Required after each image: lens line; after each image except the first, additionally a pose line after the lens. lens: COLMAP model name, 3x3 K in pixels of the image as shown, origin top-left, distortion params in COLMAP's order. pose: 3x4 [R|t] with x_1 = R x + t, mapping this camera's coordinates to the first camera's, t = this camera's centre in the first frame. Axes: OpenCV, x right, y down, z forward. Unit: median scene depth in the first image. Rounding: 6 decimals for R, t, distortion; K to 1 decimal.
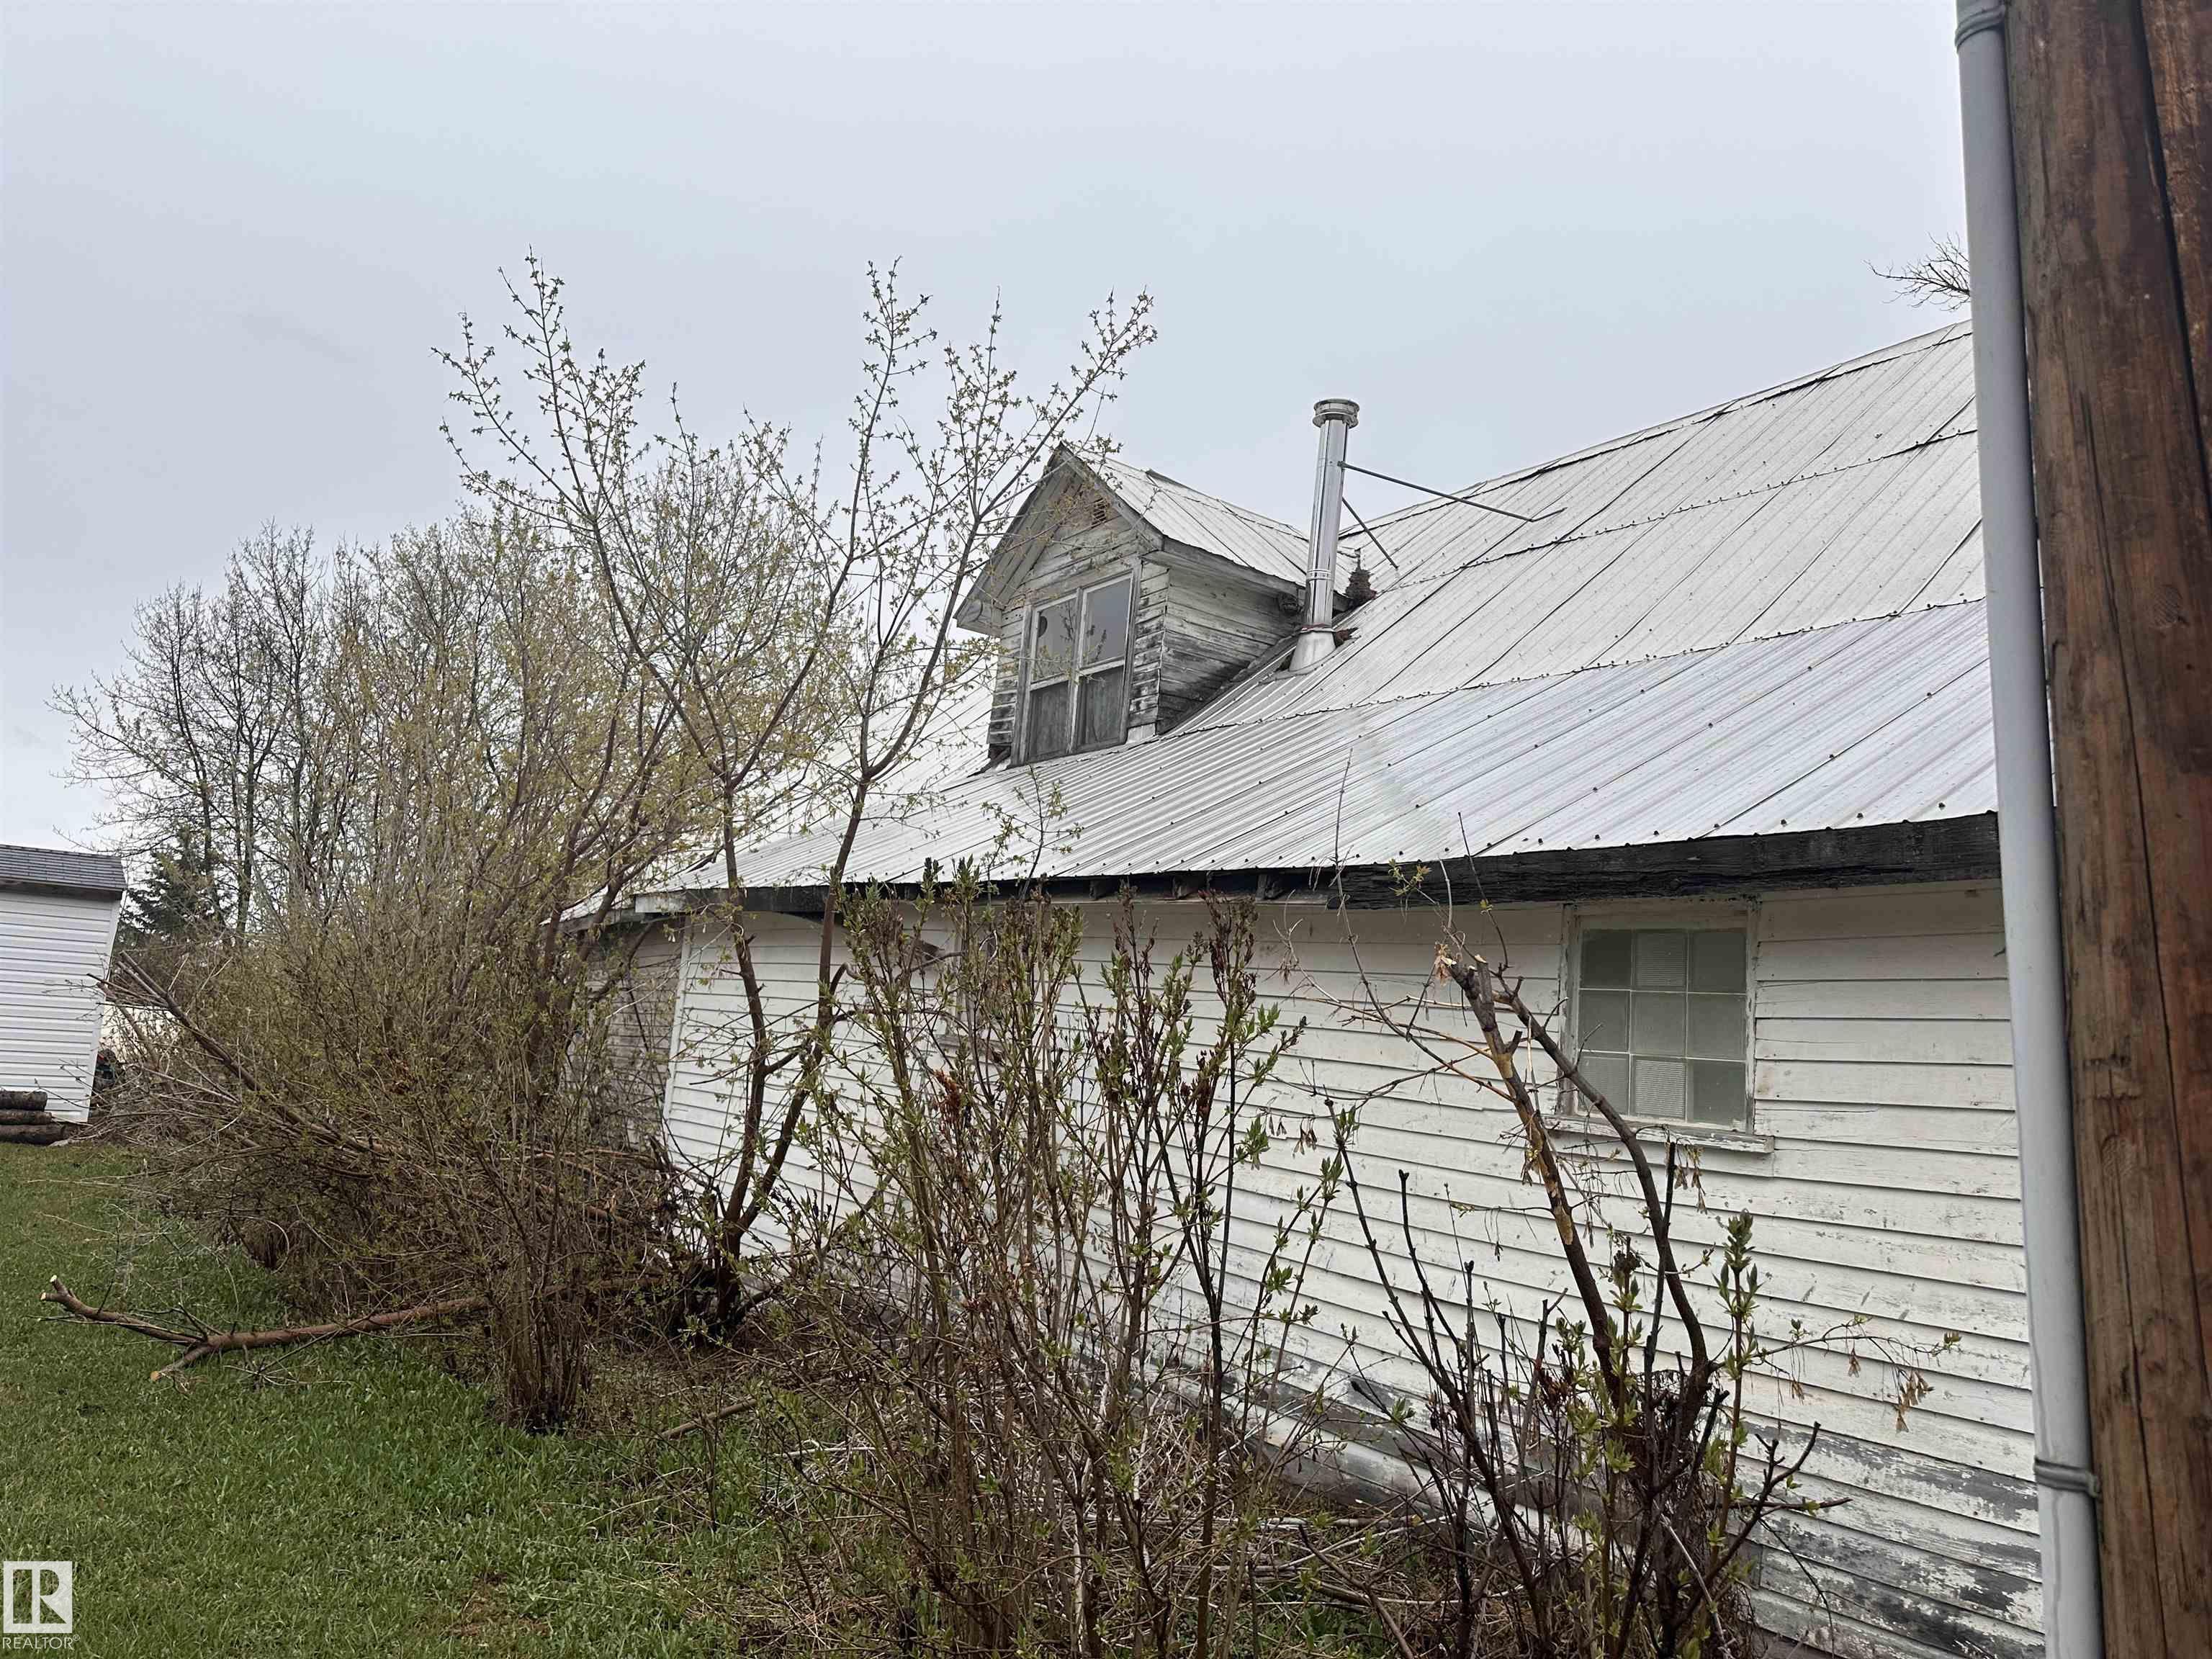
lens RADIAL K [[1570.9, 0, 1107.4], [0, 1570.9, 811.0], [0, 0, 1]] dist [0.099352, -0.148939]
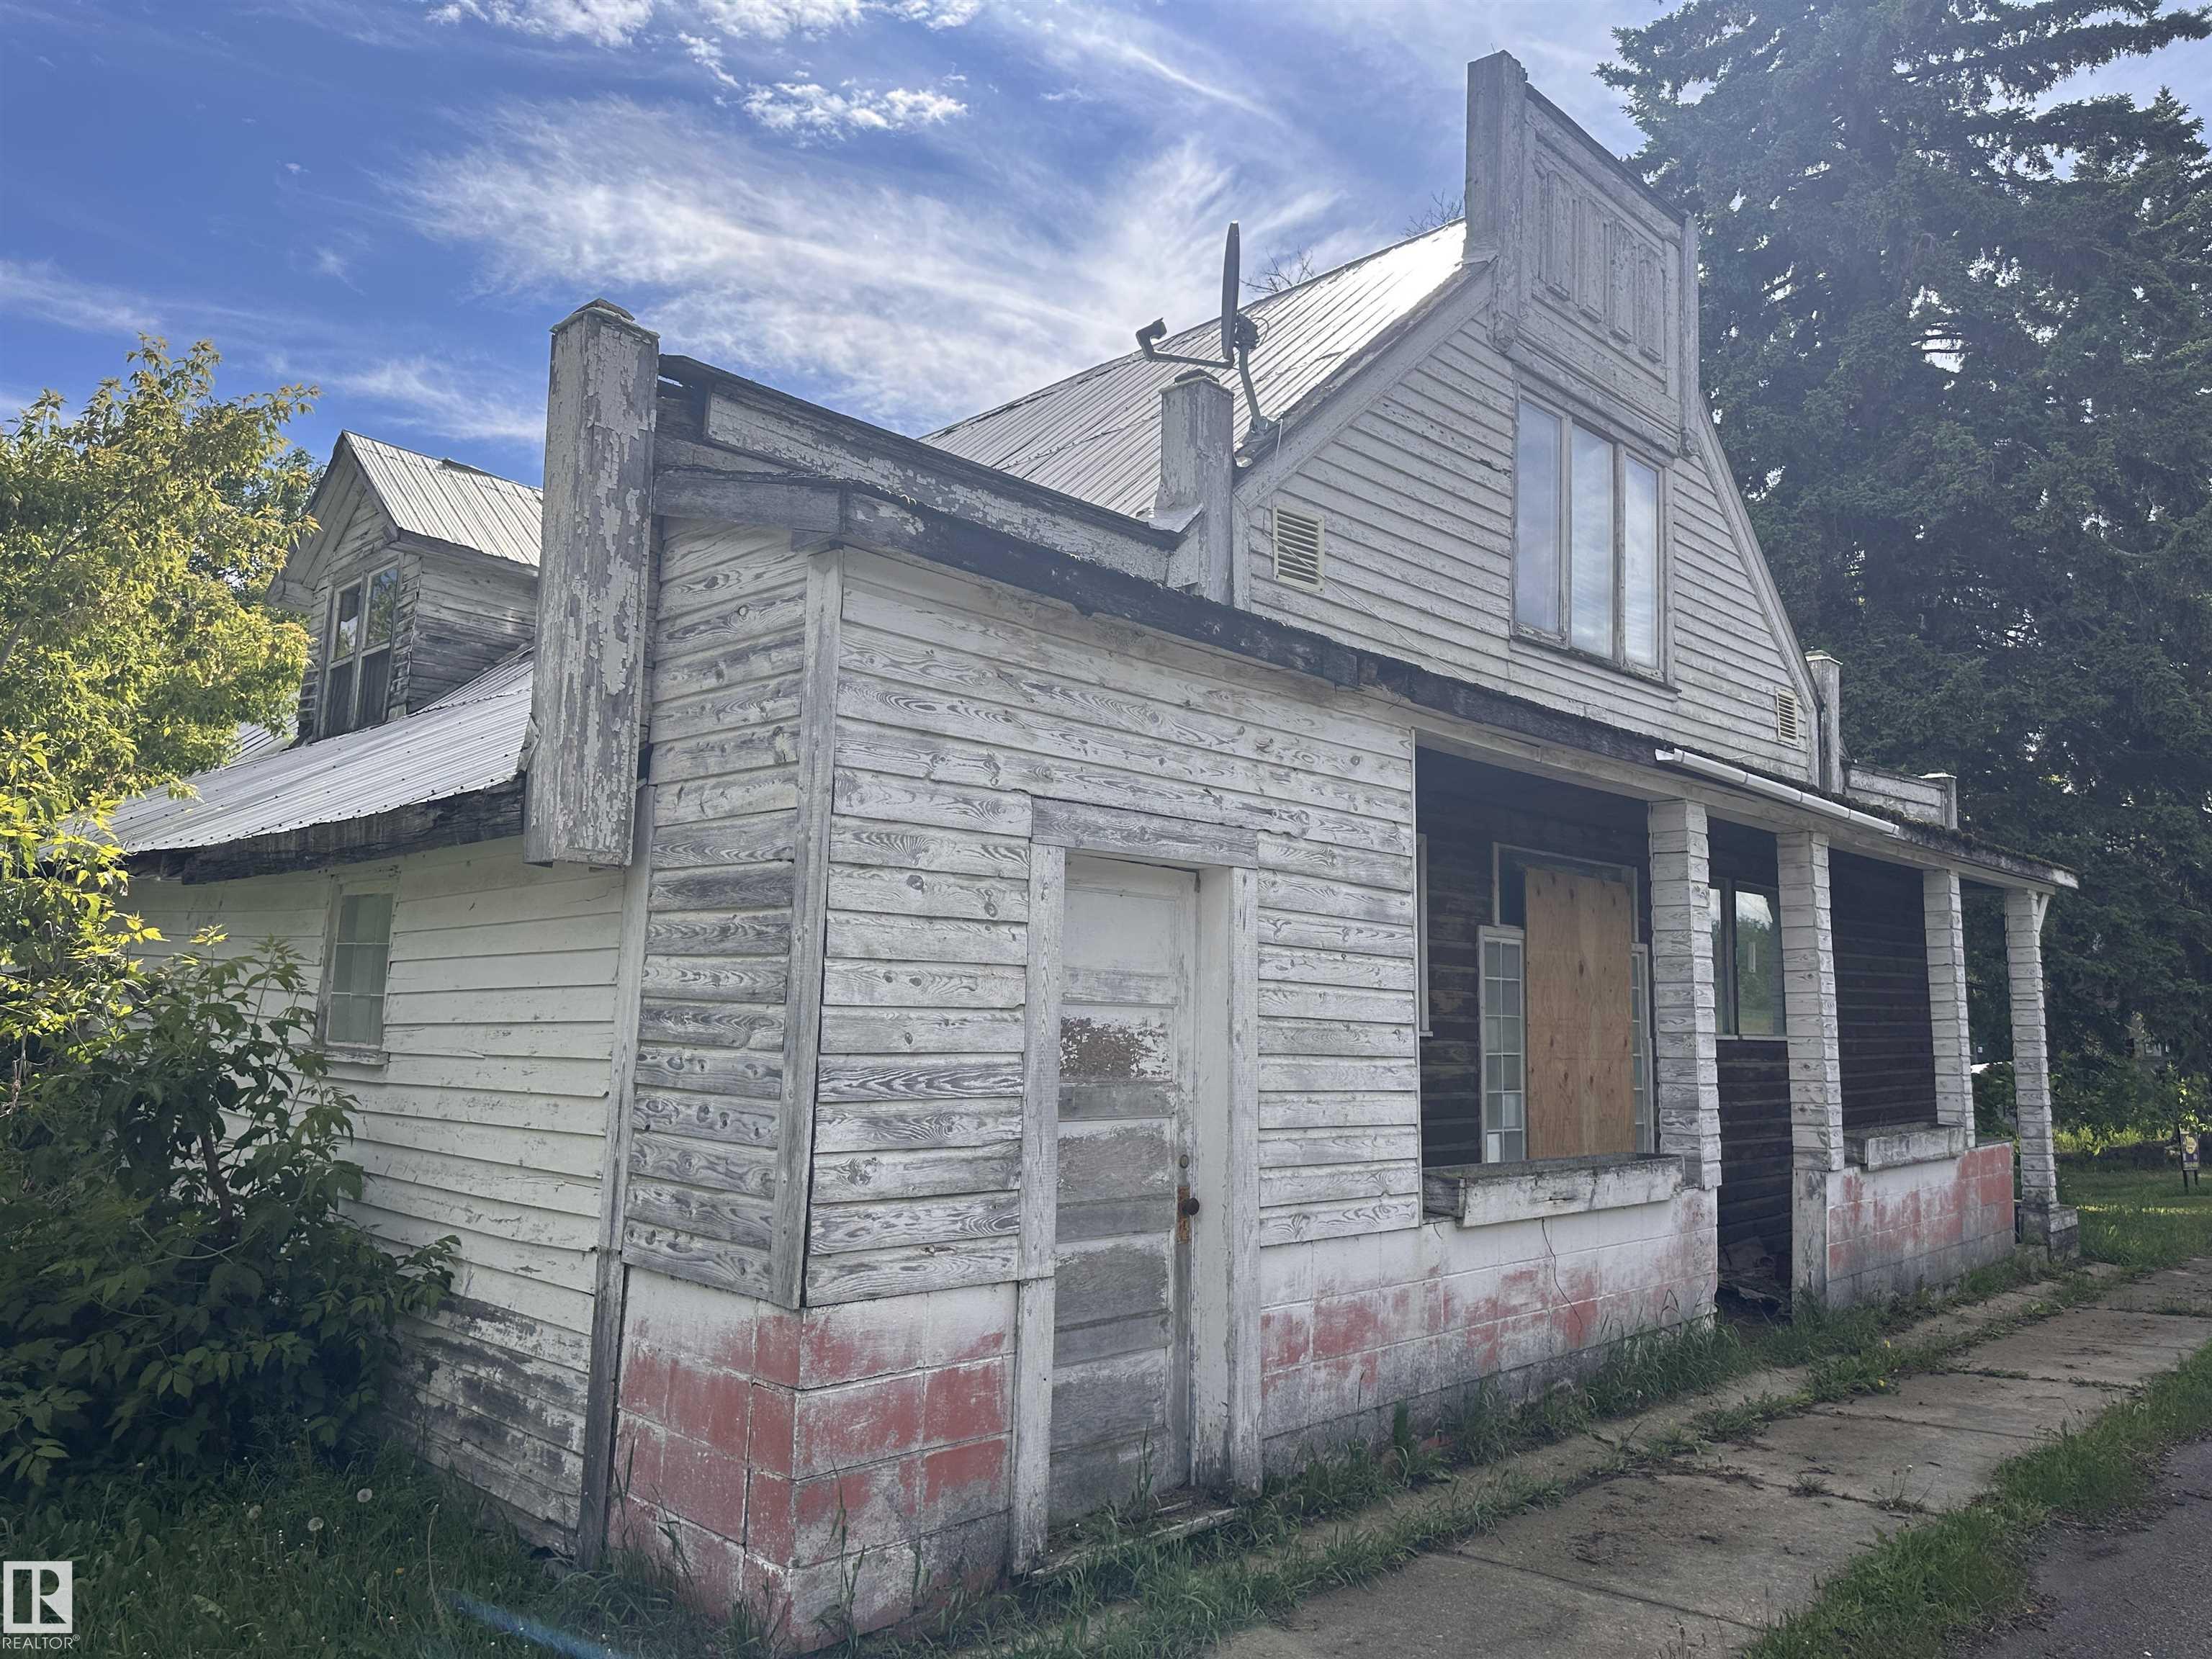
lens RADIAL K [[1559.6, 0, 1115.5], [0, 1559.6, 826.0], [0, 0, 1]] dist [0.156697, -0.311490]
pose [[0.982583, -0.017847, 0.184965, 0.291401], [0.011441, 0.999299, 0.035643, -0.005987], [-0.185472, -0.032906, 0.982098, -0.136445]]
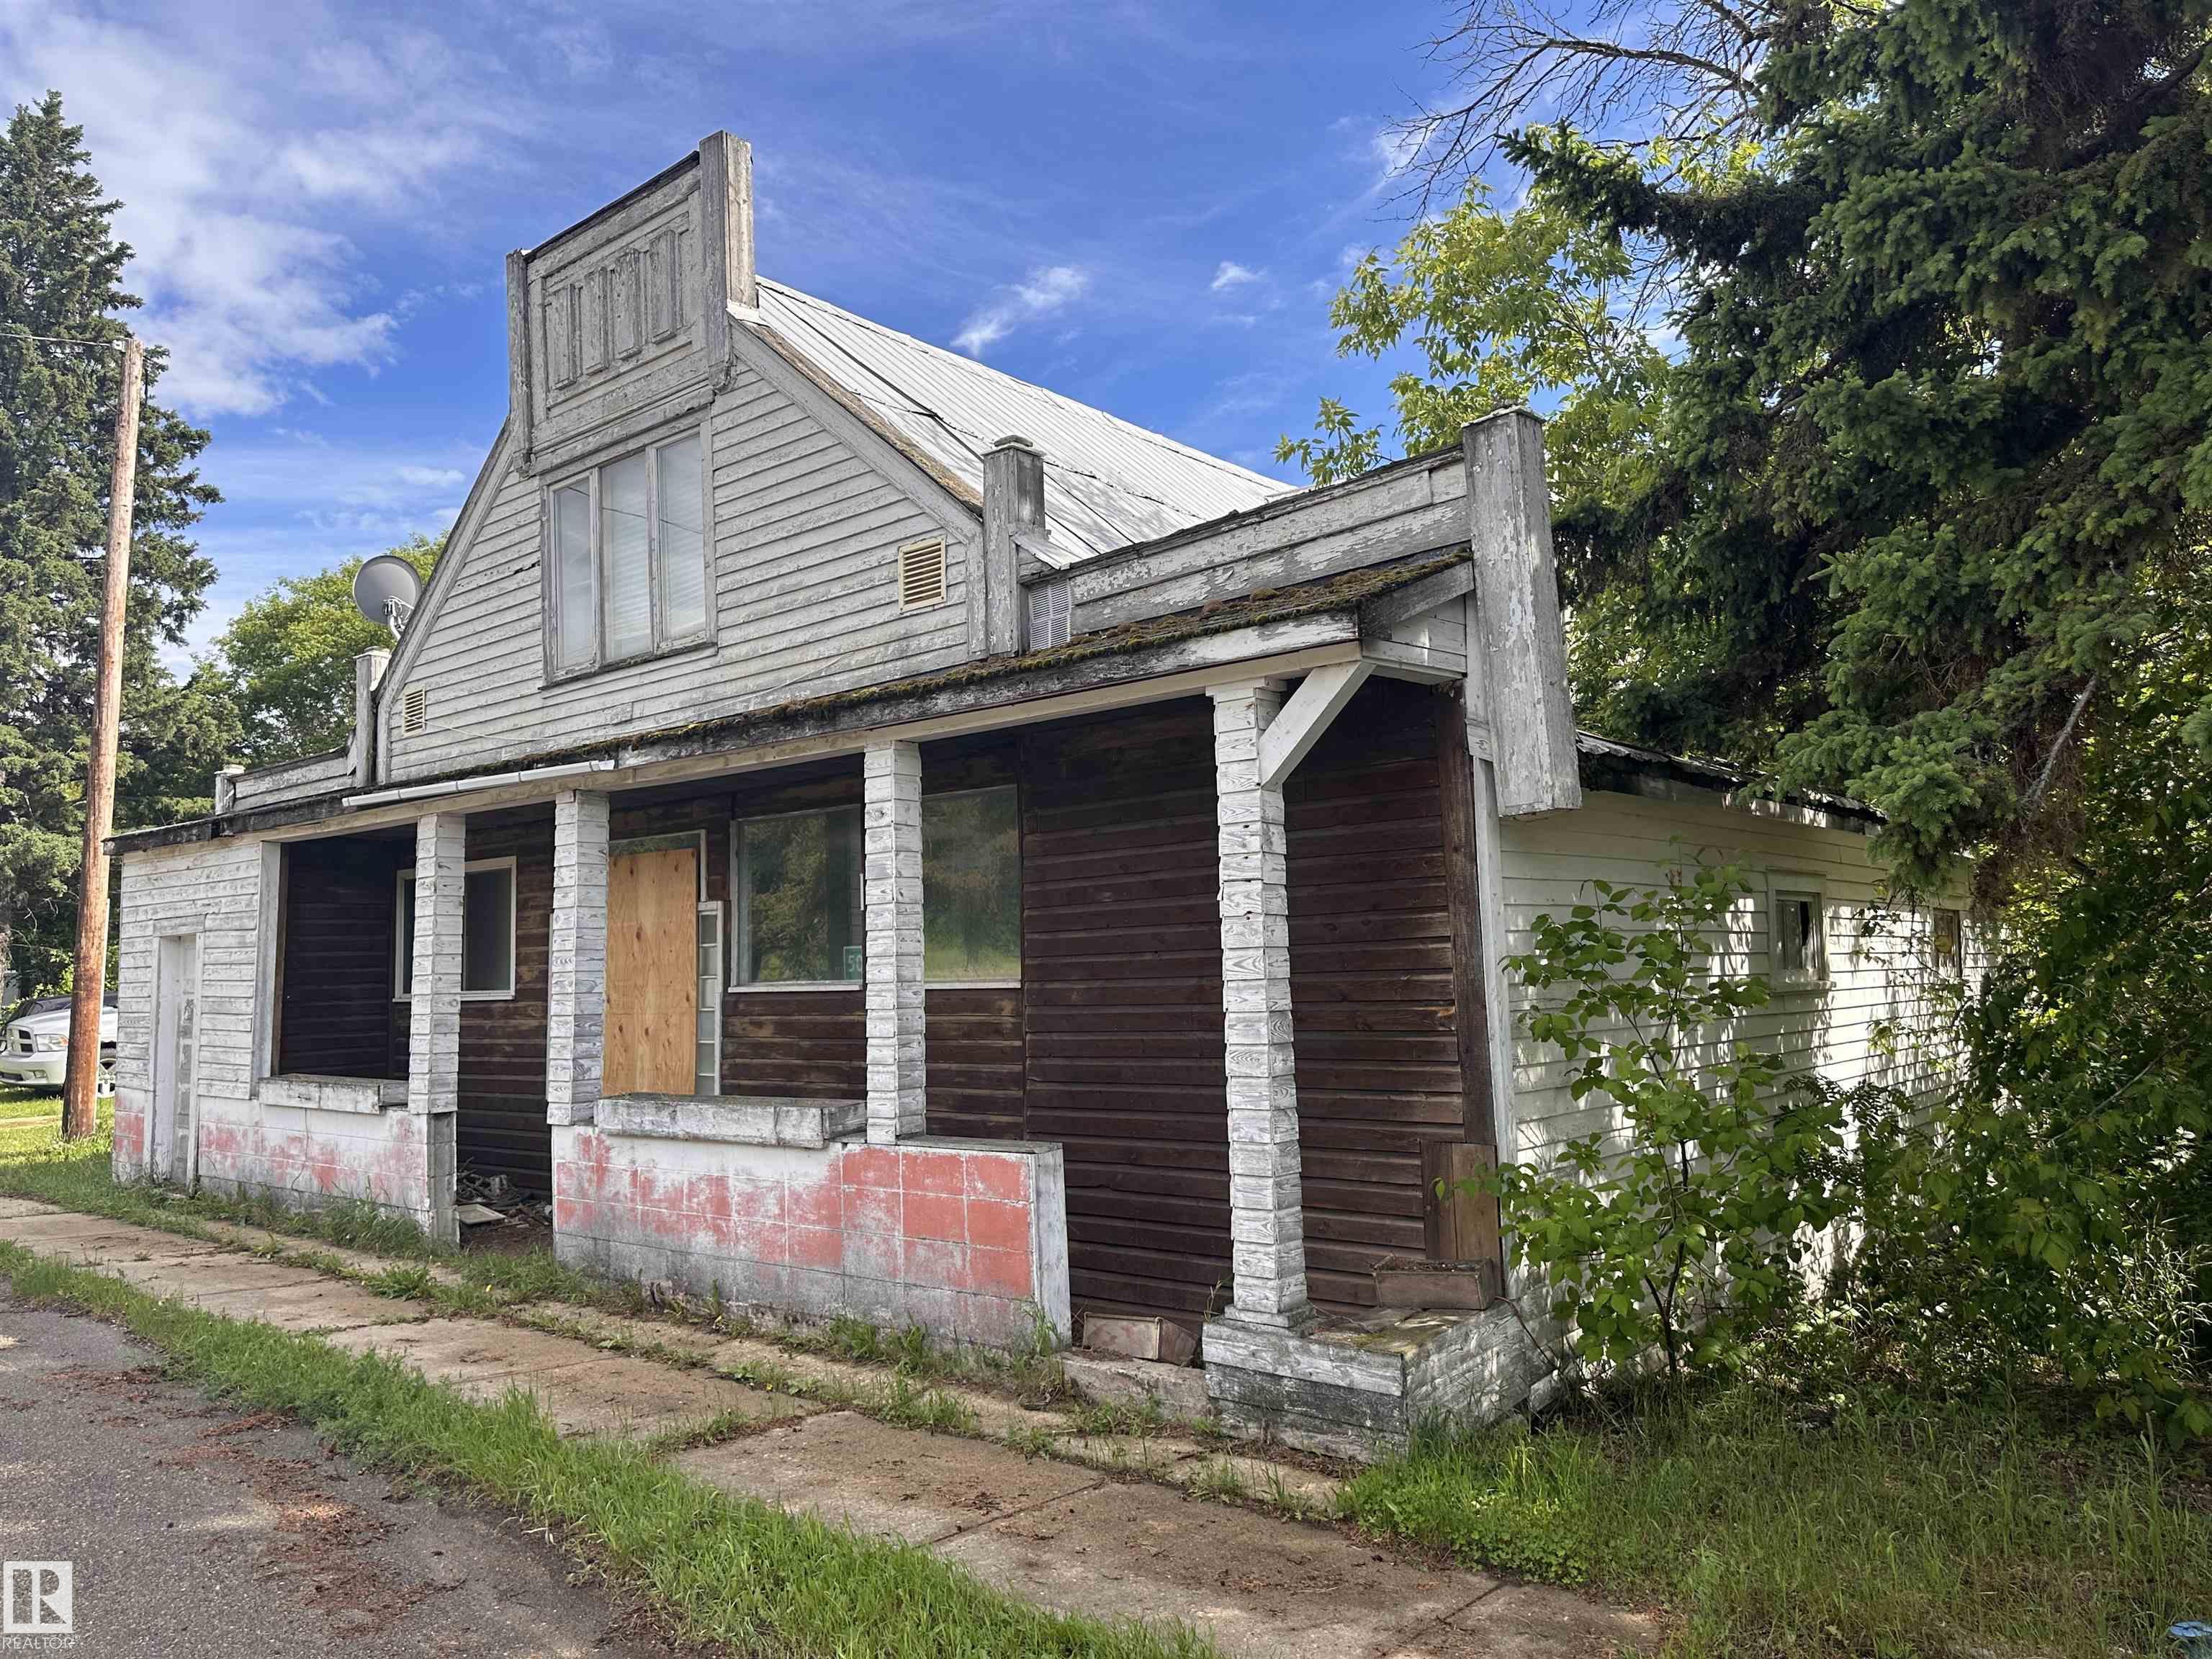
lens RADIAL K [[1559.6, 0, 1115.5], [0, 1559.6, 826.0], [0, 0, 1]] dist [0.156697, -0.311490]
pose [[0.248434, -0.156106, -0.955987, 1.541436], [0.181190, 0.976998, -0.112451, 0.176720], [0.951552, -0.145279, 0.271004, 0.581922]]
